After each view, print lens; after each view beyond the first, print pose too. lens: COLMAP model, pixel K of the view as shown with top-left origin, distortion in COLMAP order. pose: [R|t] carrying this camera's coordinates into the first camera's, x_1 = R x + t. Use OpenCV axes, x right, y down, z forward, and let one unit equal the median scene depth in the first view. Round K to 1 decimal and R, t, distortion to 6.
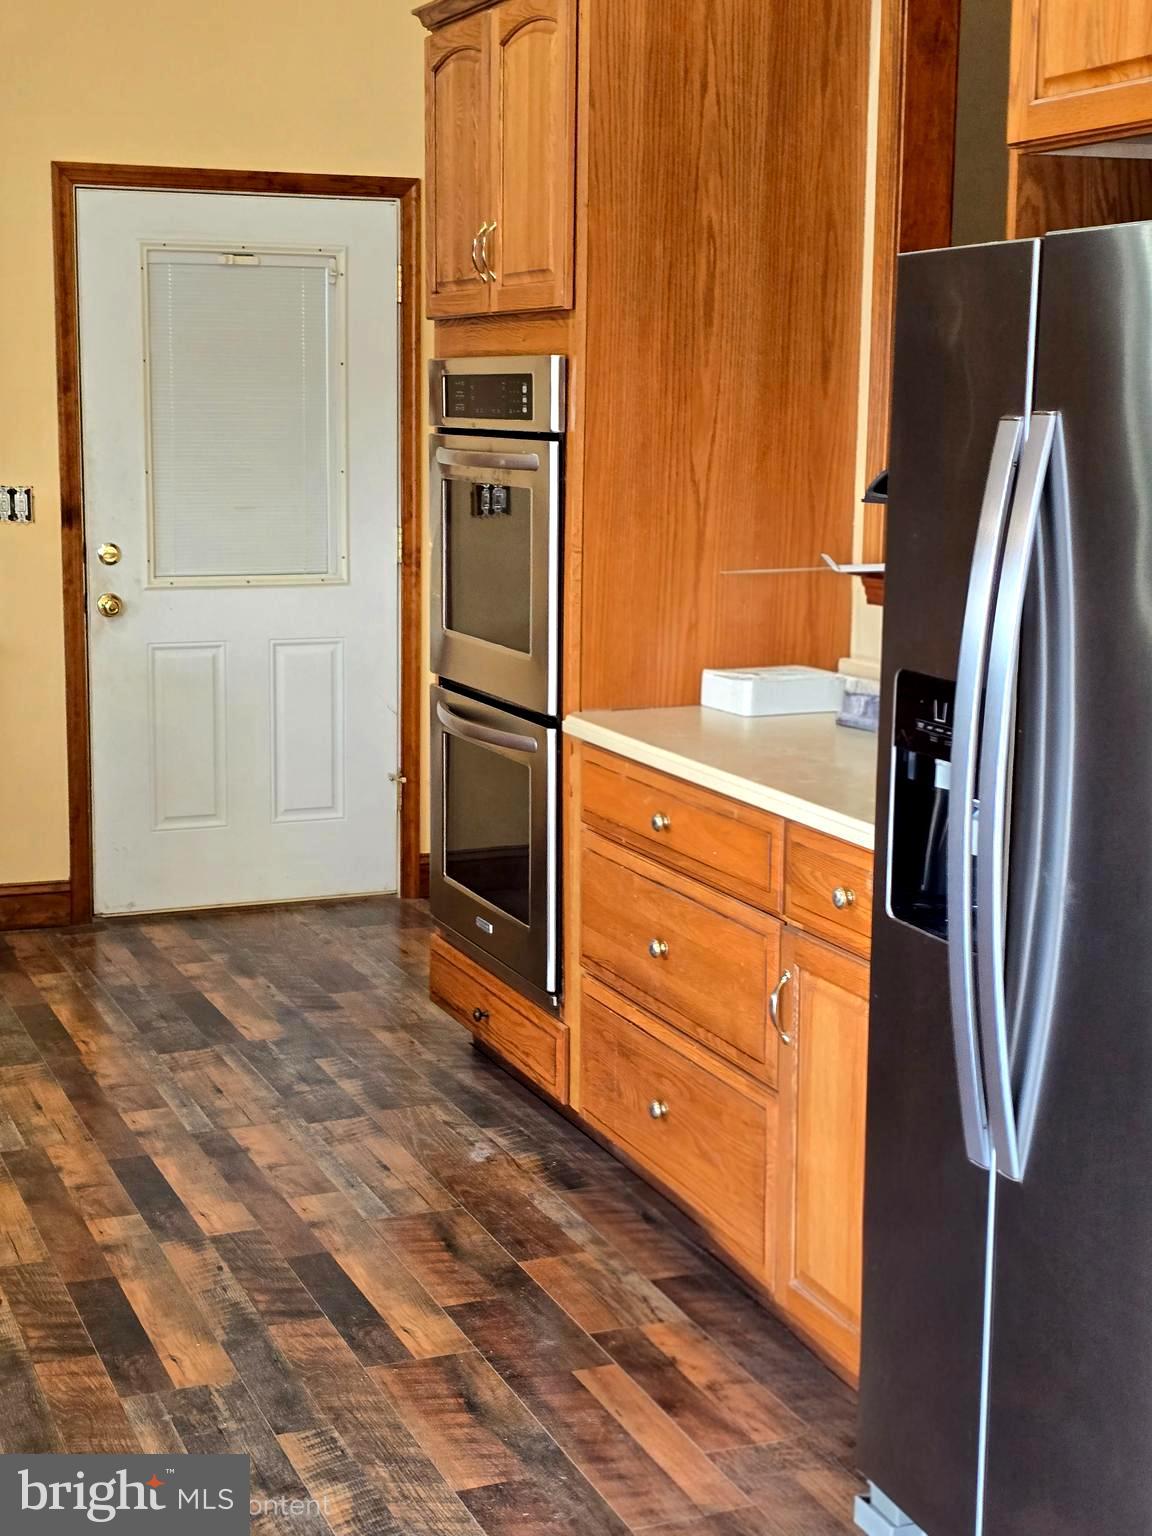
lens RADIAL K [[2415.7, 0, 576.0], [0, 2415.7, 768.0], [0, 0, 1]] dist [0.202567, -0.039979]
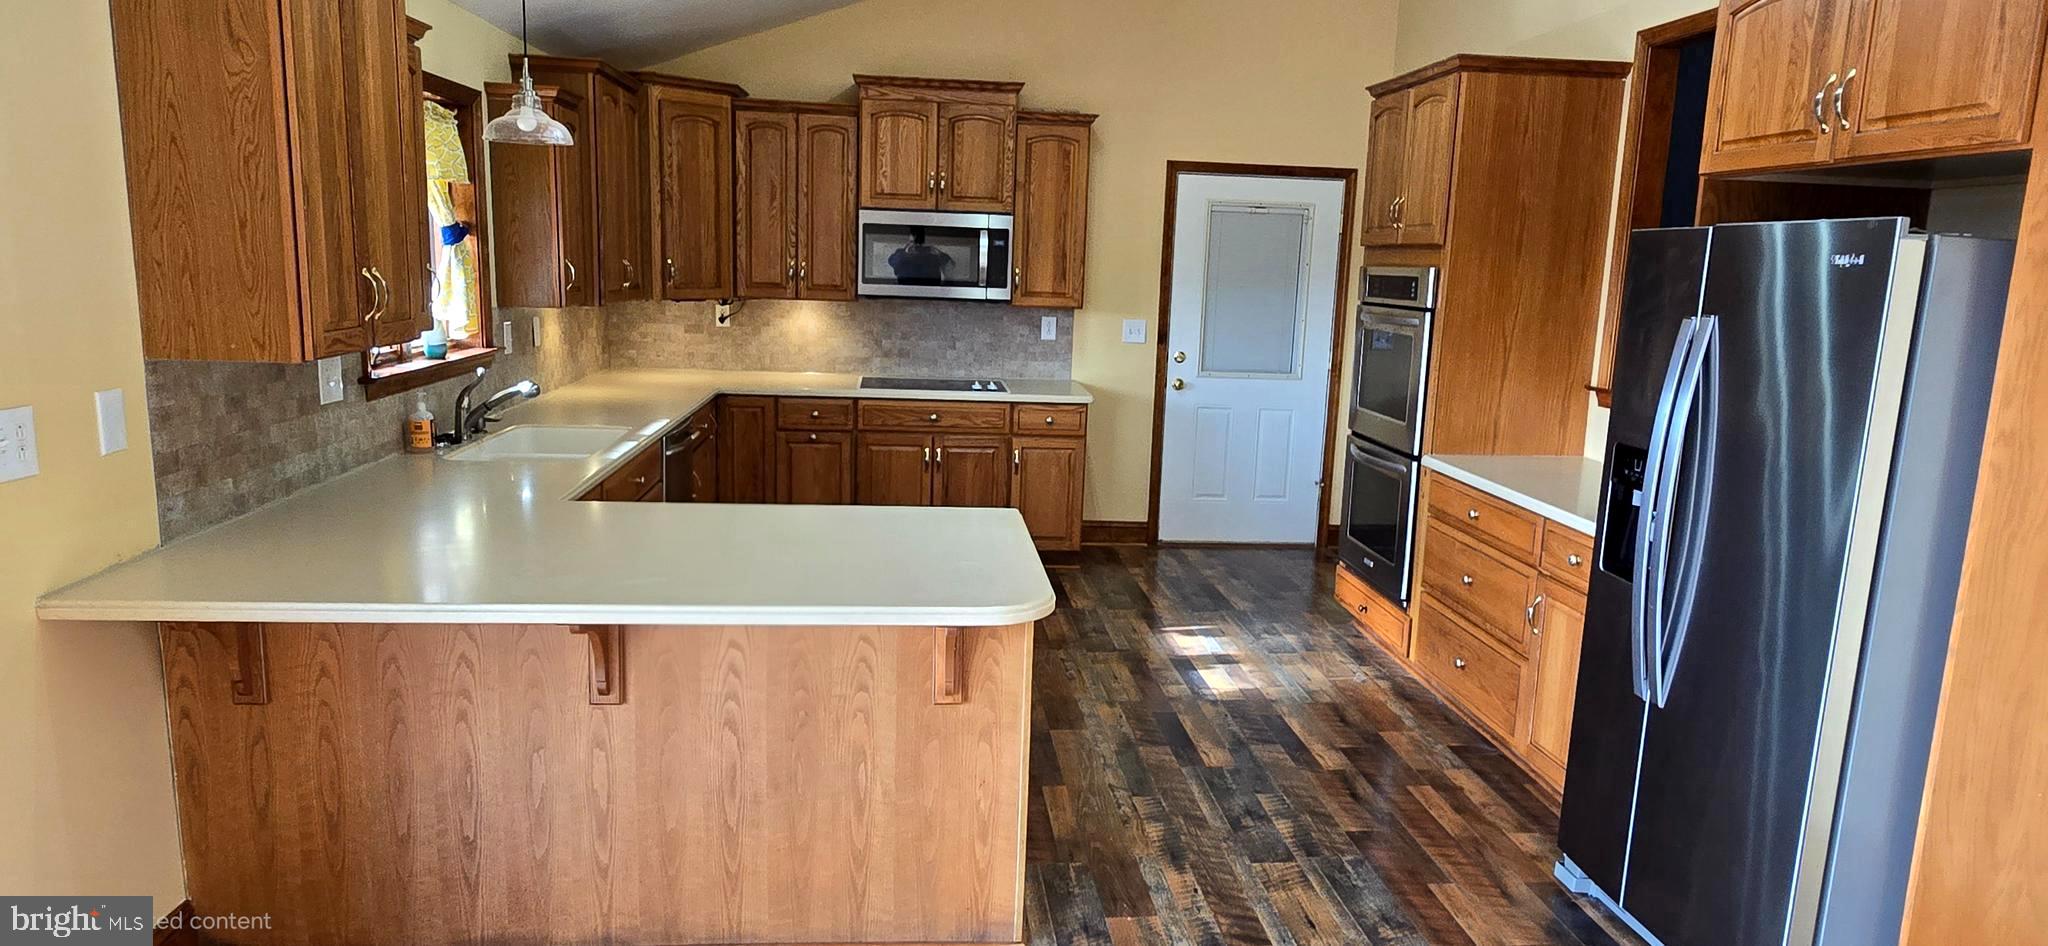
lens RADIAL K [[1325.5, 0, 1024.0], [0, 1325.5, 473.0], [0, 0, 1]] dist [0.000967, 0.069134]
pose [[0.957871, 0.075074, -0.277212, -0.015765], [-0.075220, 0.997116, 0.010122, 0.005356], [0.277172, 0.011156, 0.960755, -0.099946]]
